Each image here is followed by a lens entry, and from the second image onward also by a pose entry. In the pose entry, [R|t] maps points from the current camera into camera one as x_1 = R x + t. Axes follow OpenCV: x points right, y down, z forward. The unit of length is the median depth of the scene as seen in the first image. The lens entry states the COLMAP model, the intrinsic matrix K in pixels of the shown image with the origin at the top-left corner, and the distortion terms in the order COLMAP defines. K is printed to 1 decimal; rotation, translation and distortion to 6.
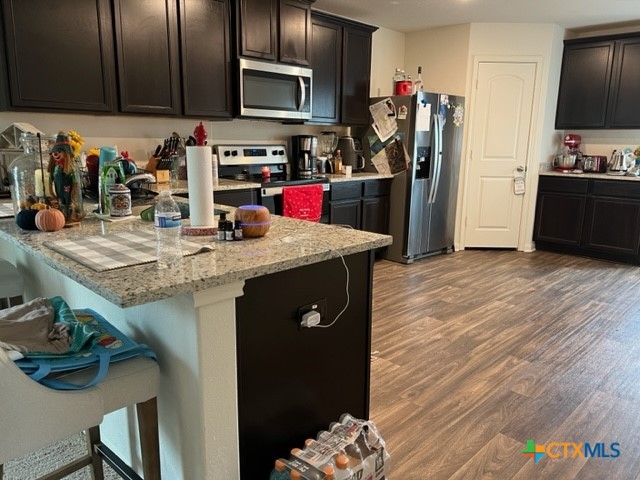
lens RADIAL K [[477.8, 0, 319.0], [0, 477.8, 248.2], [0, 0, 1]] dist [-0.003816, 0.000678]
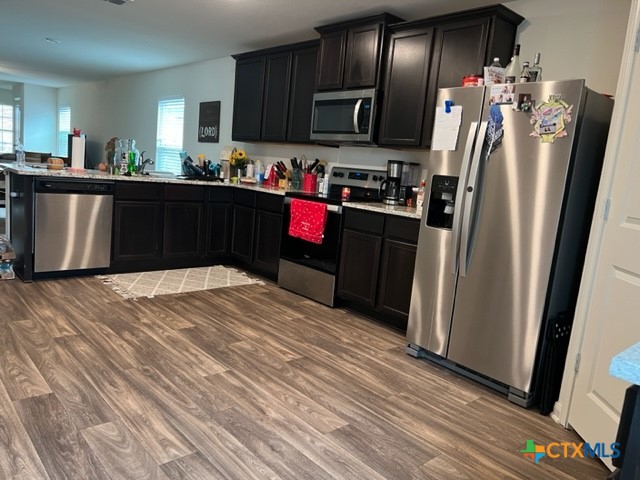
lens RADIAL K [[495.7, 0, 319.0], [0, 495.7, 220.7], [0, 0, 1]] dist [0.072149, -0.000277]
pose [[-0.051530, 0.083381, -0.995185, 0.880735], [-0.321714, 0.942000, 0.095583, -0.167884], [0.945434, 0.325090, -0.021716, 0.888085]]
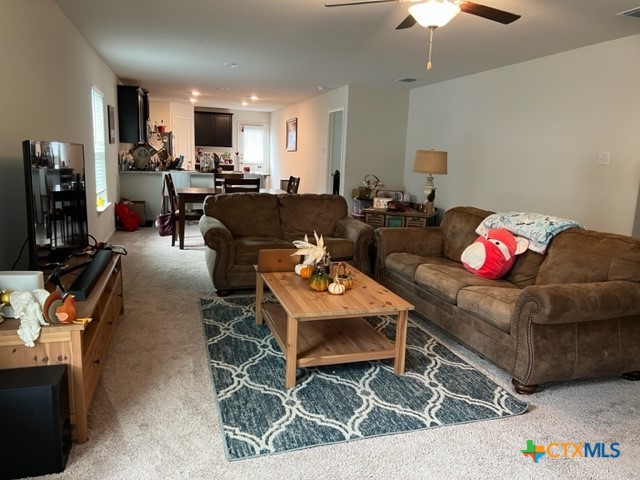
lens RADIAL K [[485.6, 0, 320.0], [0, 485.6, 240.0], [0, 0, 1]] dist [-0.003517, -0.001006]
pose [[0.475665, -0.145870, 0.867447, -1.702537], [0.161253, 0.983902, 0.077029, 0.167491], [-0.864720, 0.103239, 0.491530, -0.879075]]
